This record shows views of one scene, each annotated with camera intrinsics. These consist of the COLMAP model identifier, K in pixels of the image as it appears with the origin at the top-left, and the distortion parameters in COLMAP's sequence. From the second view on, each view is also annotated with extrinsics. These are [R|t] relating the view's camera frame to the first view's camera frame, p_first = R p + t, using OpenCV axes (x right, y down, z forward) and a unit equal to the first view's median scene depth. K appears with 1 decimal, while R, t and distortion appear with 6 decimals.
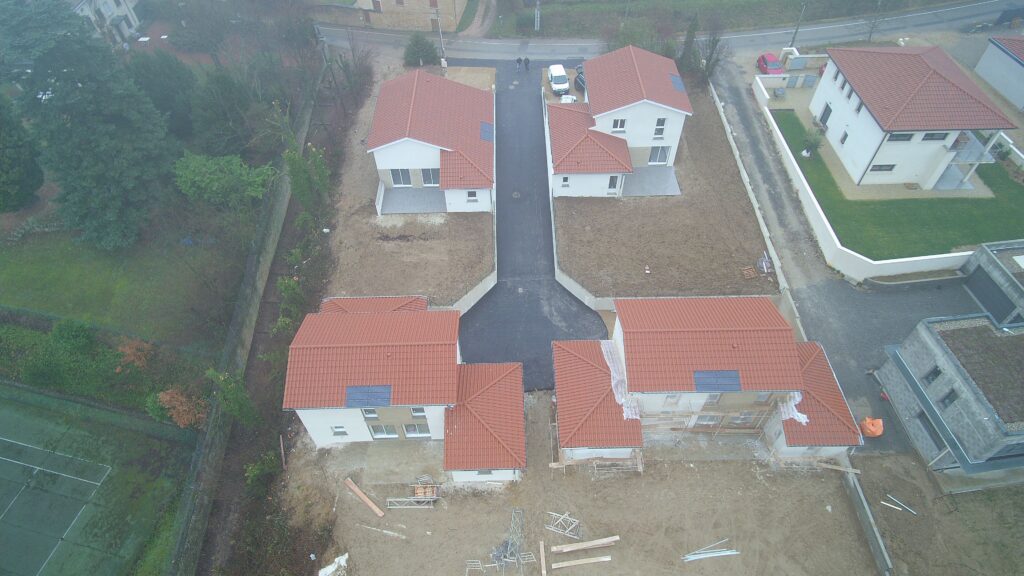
lens RADIAL K [[581.0, 0, 510.6], [0, 581.0, 280.2], [0, 0, 1]] dist [0.042666, -0.023129]
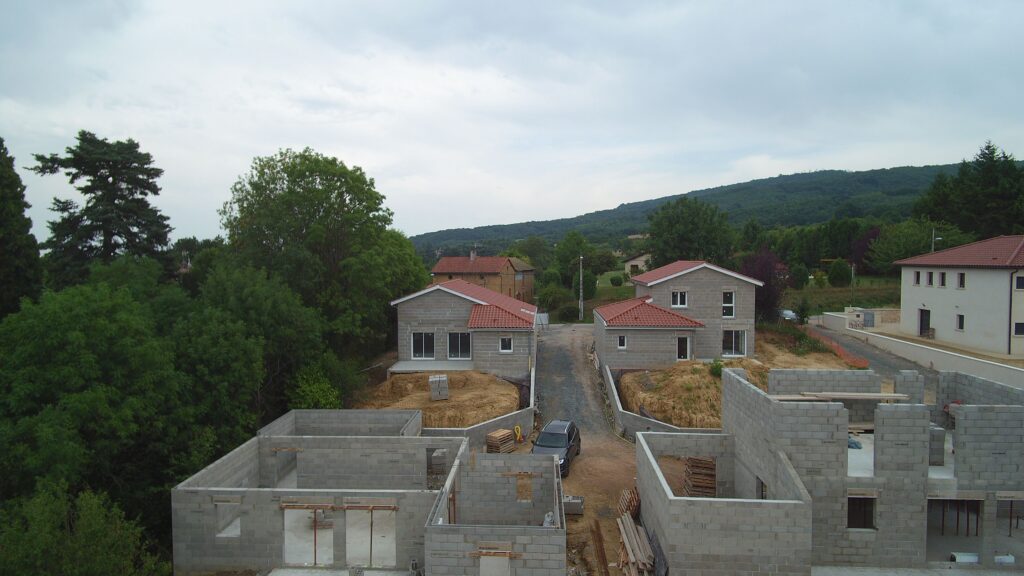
lens RADIAL K [[581.0, 0, 510.2], [0, 581.0, 280.1], [0, 0, 1]] dist [0.042666, -0.023129]
pose [[0.996757, 0.014656, -0.079124, 0.002173], [-0.067823, 0.682174, -0.728038, 0.402233], [0.043306, 0.731043, 0.680956, 0.403795]]
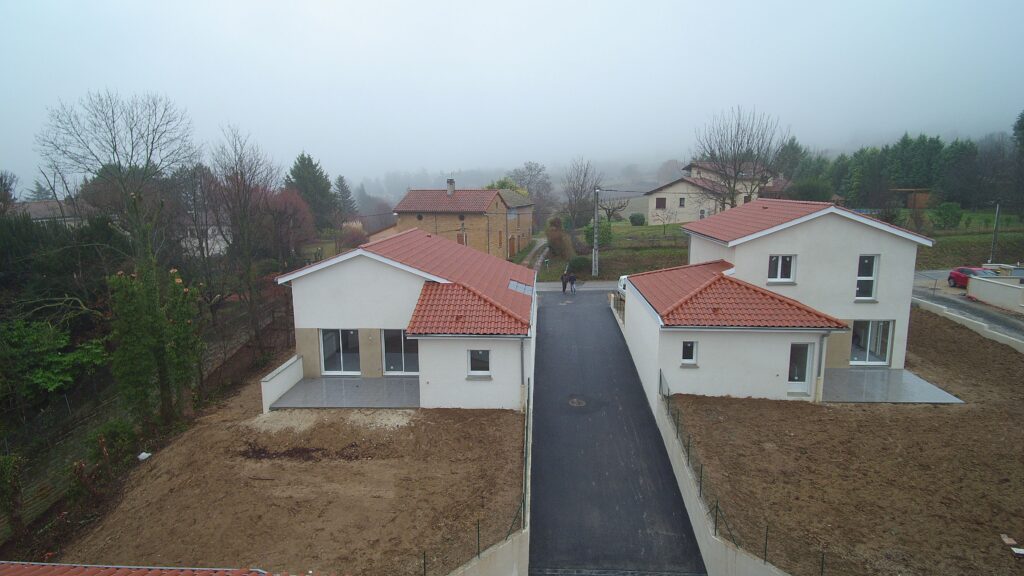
lens RADIAL K [[581.0, 0, 512.6], [0, 581.0, 281.8], [0, 0, 1]] dist [0.042666, -0.023129]
pose [[0.997371, 0.020818, -0.069405, -0.012984], [-0.060343, 0.768888, -0.636530, 0.089695], [0.040114, 0.639045, 0.768123, 0.657920]]
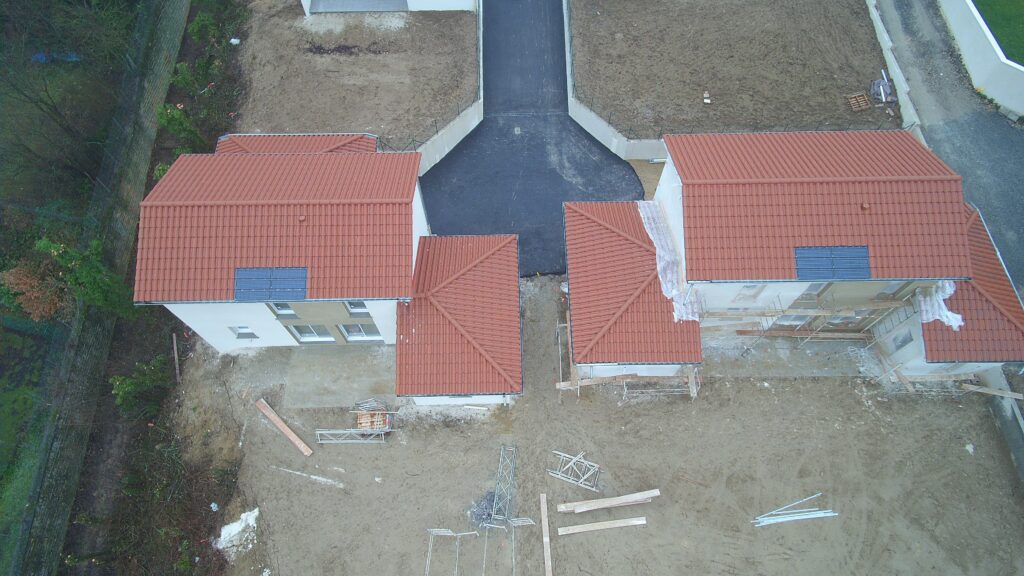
lens RADIAL K [[581.0, 0, 512.5], [0, 581.0, 284.4], [0, 0, 1]] dist [0.042666, -0.023129]
pose [[0.999978, 0.005564, 0.003658, 0.010104], [-0.006224, 0.976258, 0.216523, 0.047056], [-0.002366, -0.216541, 0.976271, 0.295273]]
